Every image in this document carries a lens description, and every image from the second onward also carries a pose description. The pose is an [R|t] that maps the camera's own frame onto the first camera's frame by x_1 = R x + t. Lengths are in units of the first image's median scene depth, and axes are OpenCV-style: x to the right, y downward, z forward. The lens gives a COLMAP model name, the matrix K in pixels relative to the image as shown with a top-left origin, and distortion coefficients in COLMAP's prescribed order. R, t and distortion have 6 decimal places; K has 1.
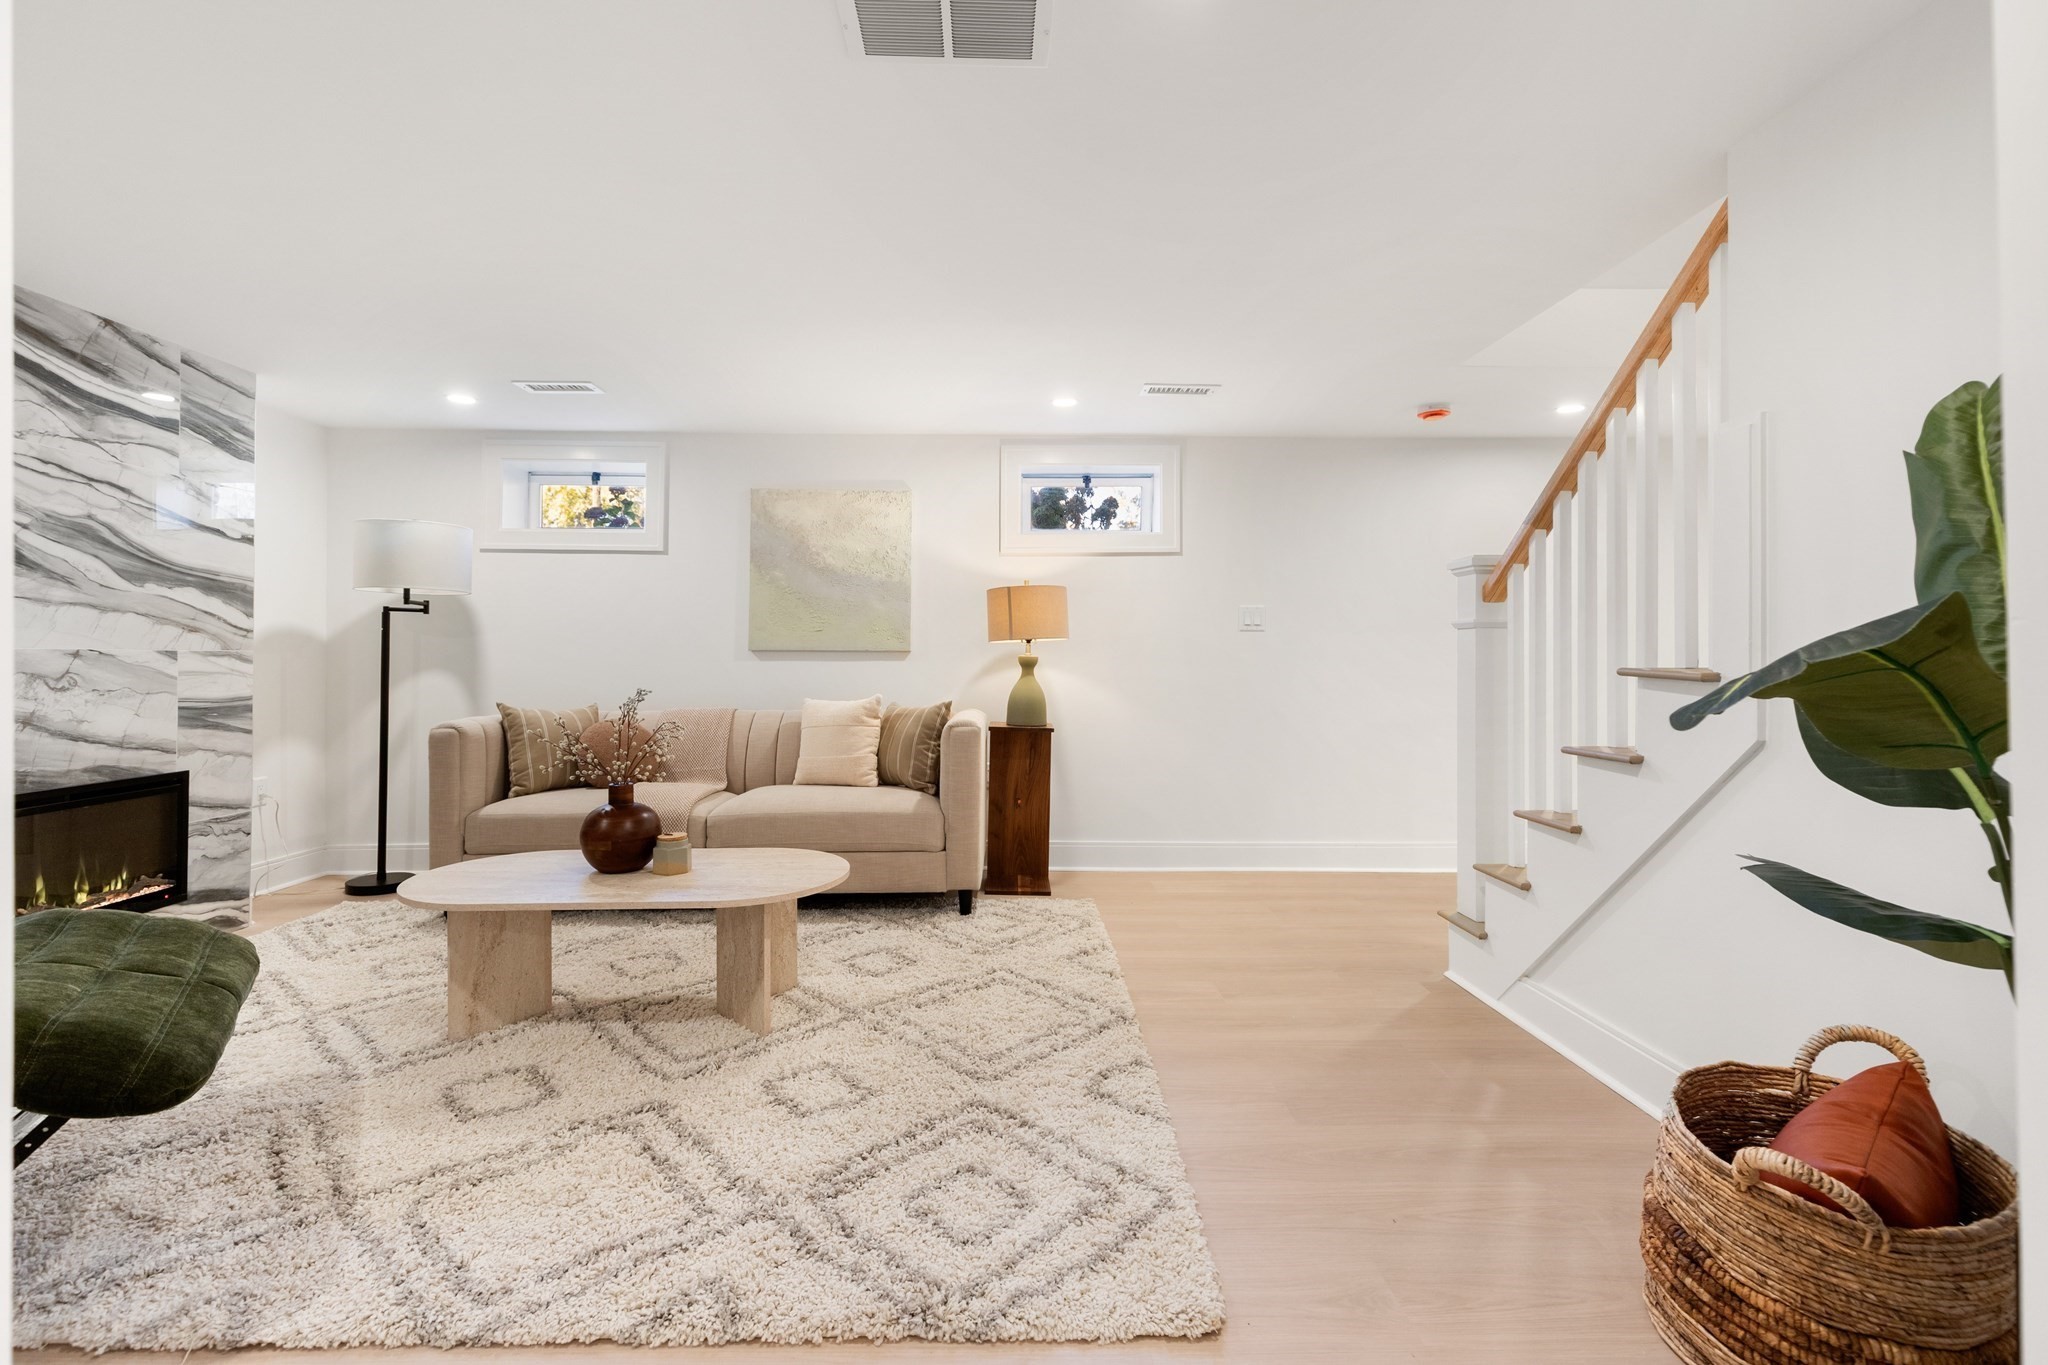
lens RADIAL K [[940.5, 0, 1026.9], [0, 940.5, 644.4], [0, 0, 1]] dist [0.000092, -0.000122]
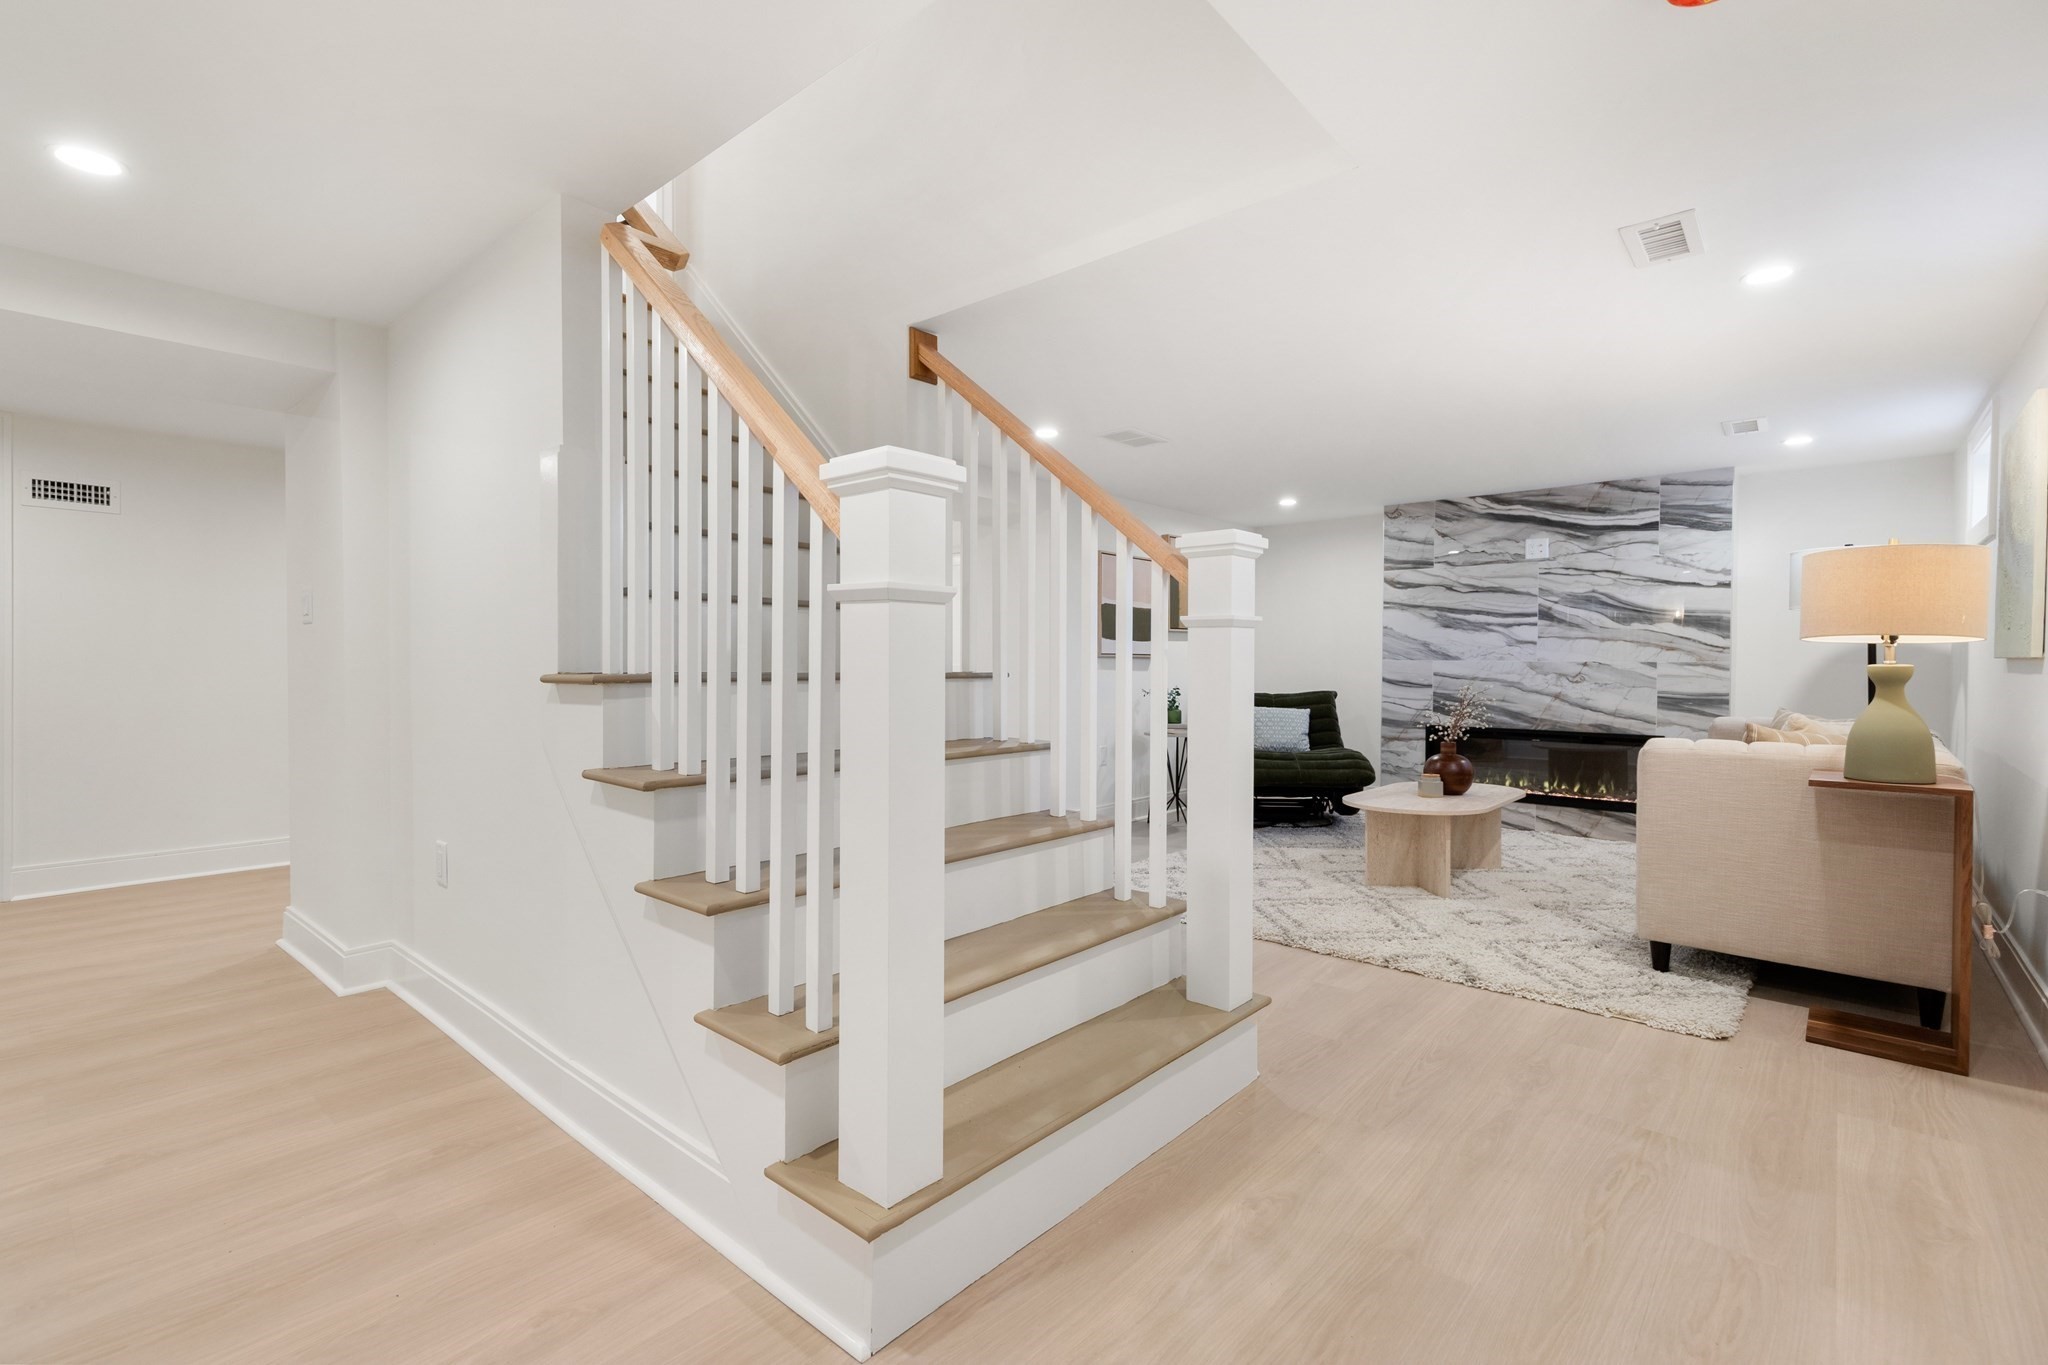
lens RADIAL K [[936.7, 0, 1007.0], [0, 936.7, 676.6], [0, 0, 1]] dist [0.000483, -0.000368]
pose [[-0.704734, 0.006732, -0.709440, 1.094977], [0.004655, 0.999977, 0.004865, 0.019474], [0.709457, 0.000126, -0.704749, 1.393814]]
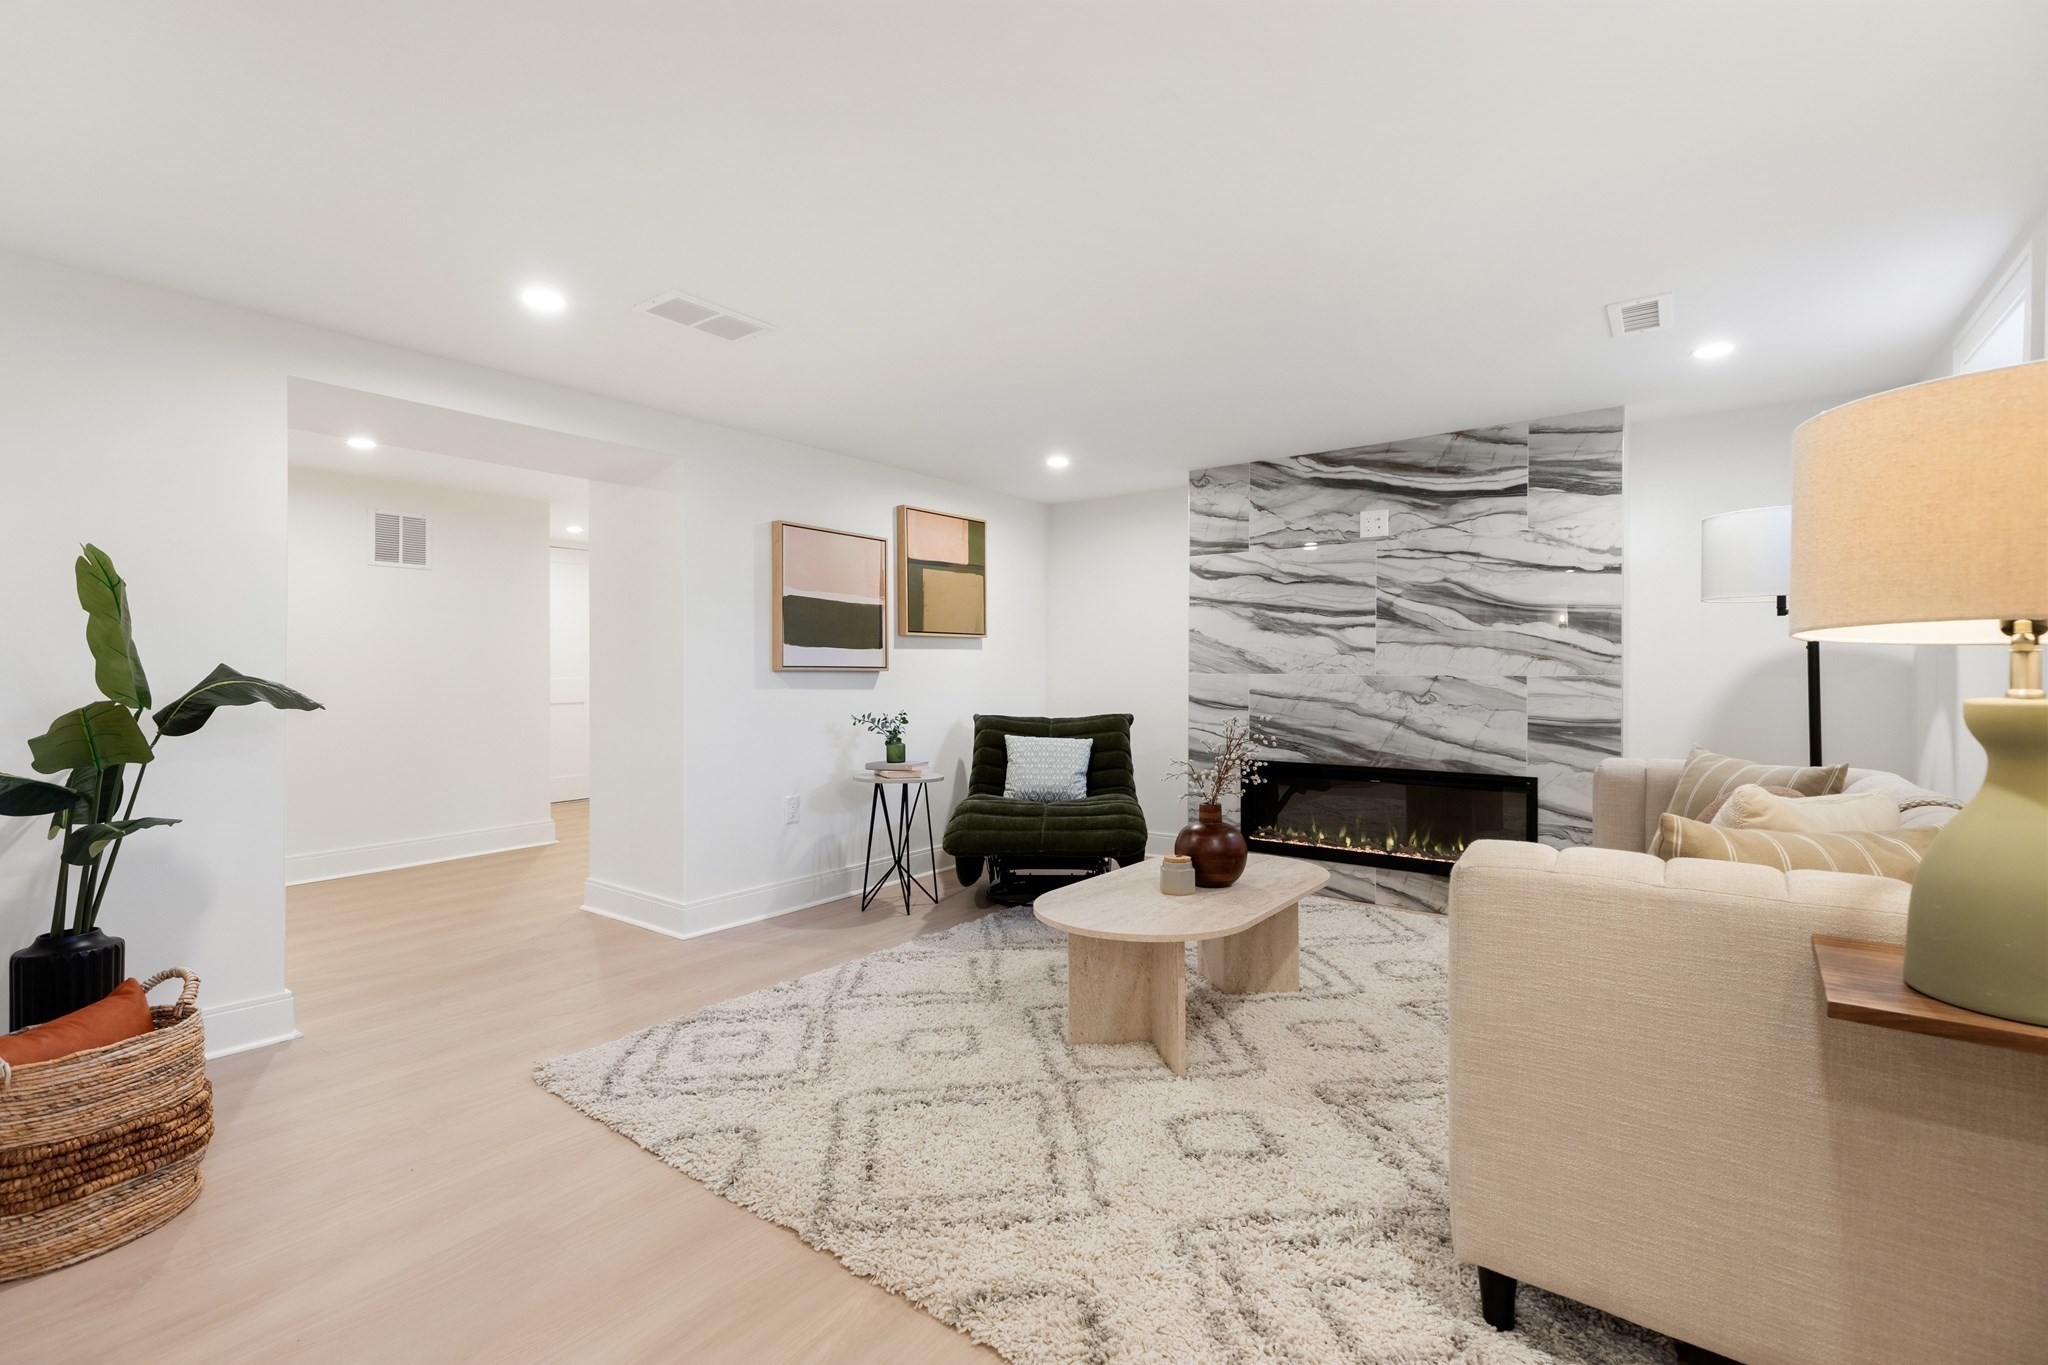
lens RADIAL K [[936.7, 0, 1007.0], [0, 936.7, 676.6], [0, 0, 1]] dist [0.000483, -0.000368]
pose [[-0.646778, 0.002146, -0.762675, 0.451867], [0.009314, 0.999944, -0.005086, 0.007648], [0.762621, -0.010393, -0.646762, 1.310338]]
